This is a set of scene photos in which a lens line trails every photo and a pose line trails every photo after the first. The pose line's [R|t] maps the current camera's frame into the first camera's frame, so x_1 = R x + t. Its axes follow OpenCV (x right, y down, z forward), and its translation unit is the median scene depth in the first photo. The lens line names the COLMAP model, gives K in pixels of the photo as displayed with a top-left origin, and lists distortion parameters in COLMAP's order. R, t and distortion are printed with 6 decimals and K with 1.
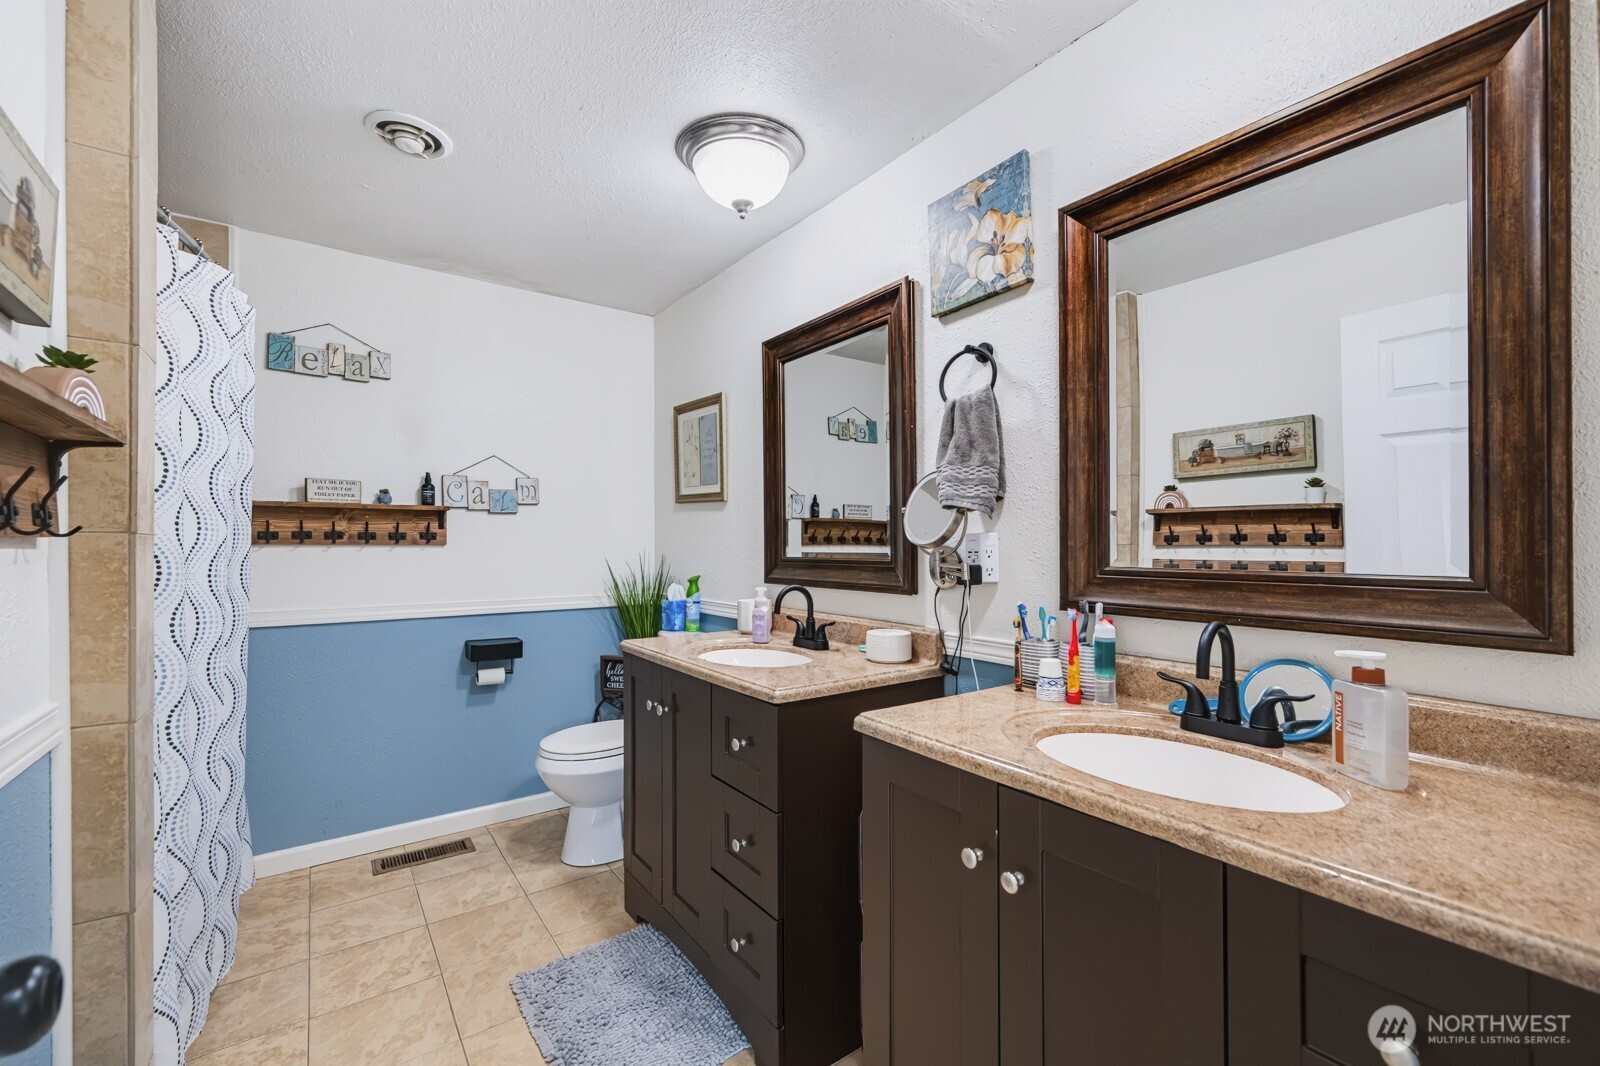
lens RADIAL K [[679.9, 0, 798.7], [0, 679.9, 539.1], [0, 0, 1]] dist [0.001615, 0.001031]
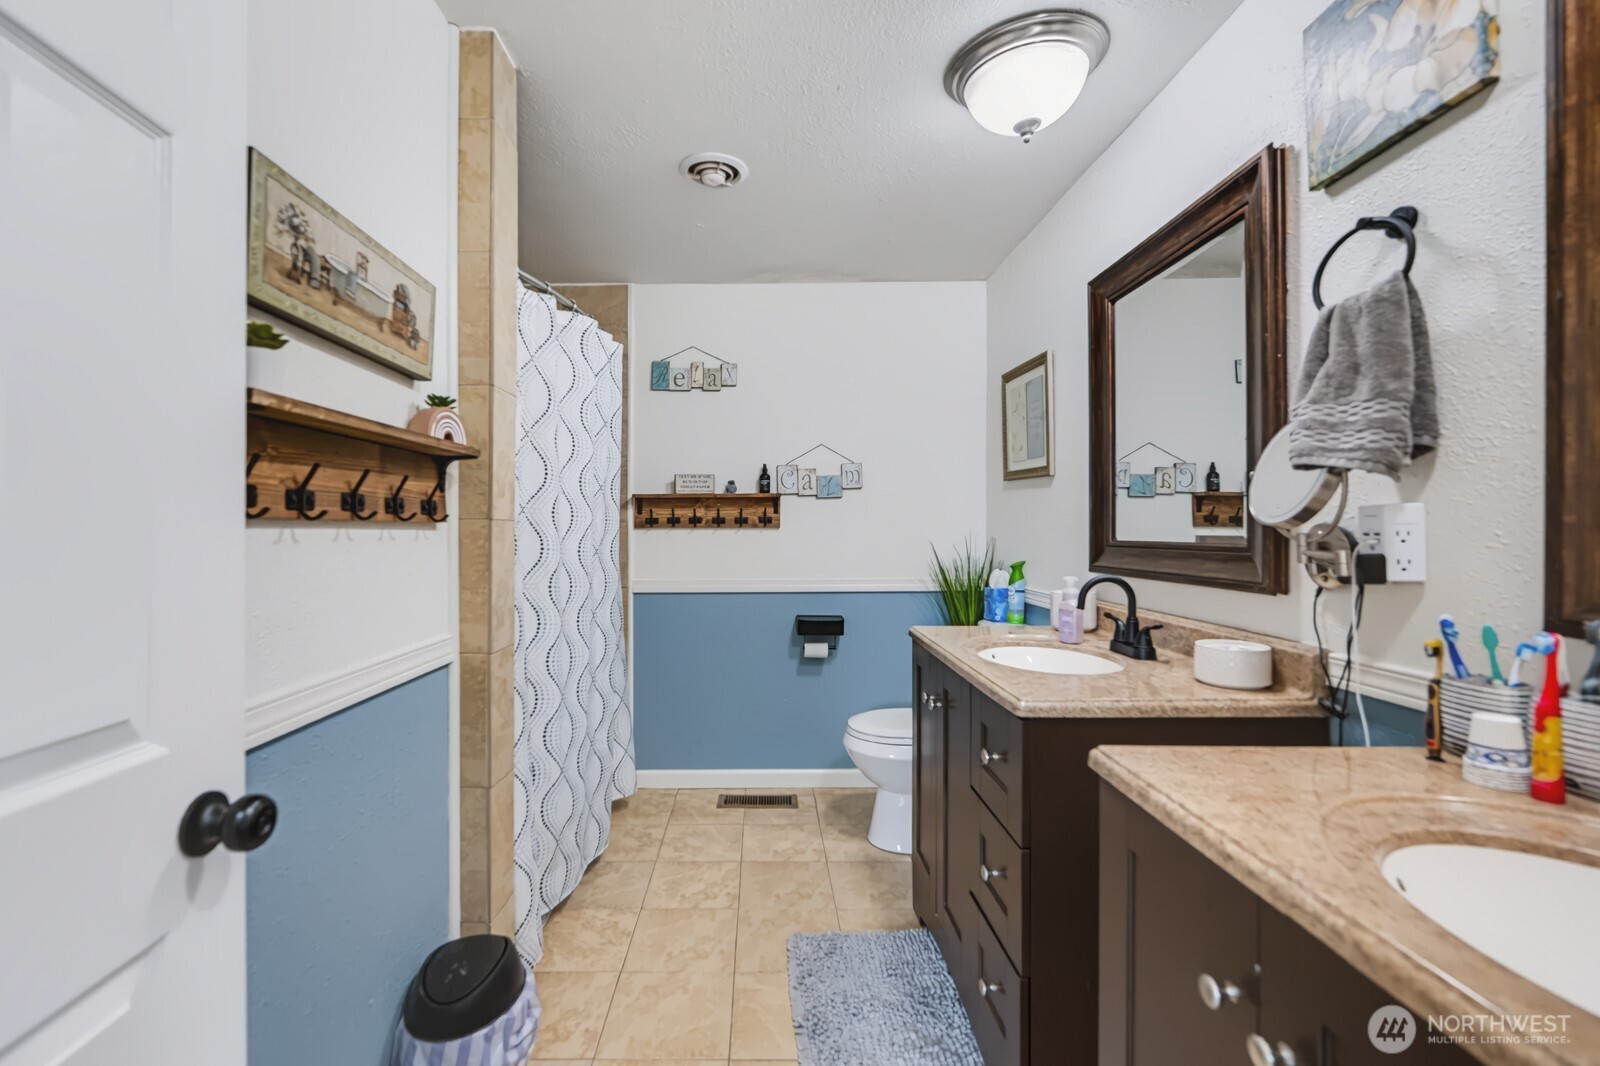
lens RADIAL K [[687.5, 0, 800.4], [0, 687.5, 528.7], [0, 0, 1]] dist [-0.000158, -0.000212]
pose [[0.795823, -0.004778, -0.605510, 0.220584], [0.009621, 0.999942, 0.004754, 0.005671], [0.605452, -0.009609, 0.795824, 0.146052]]
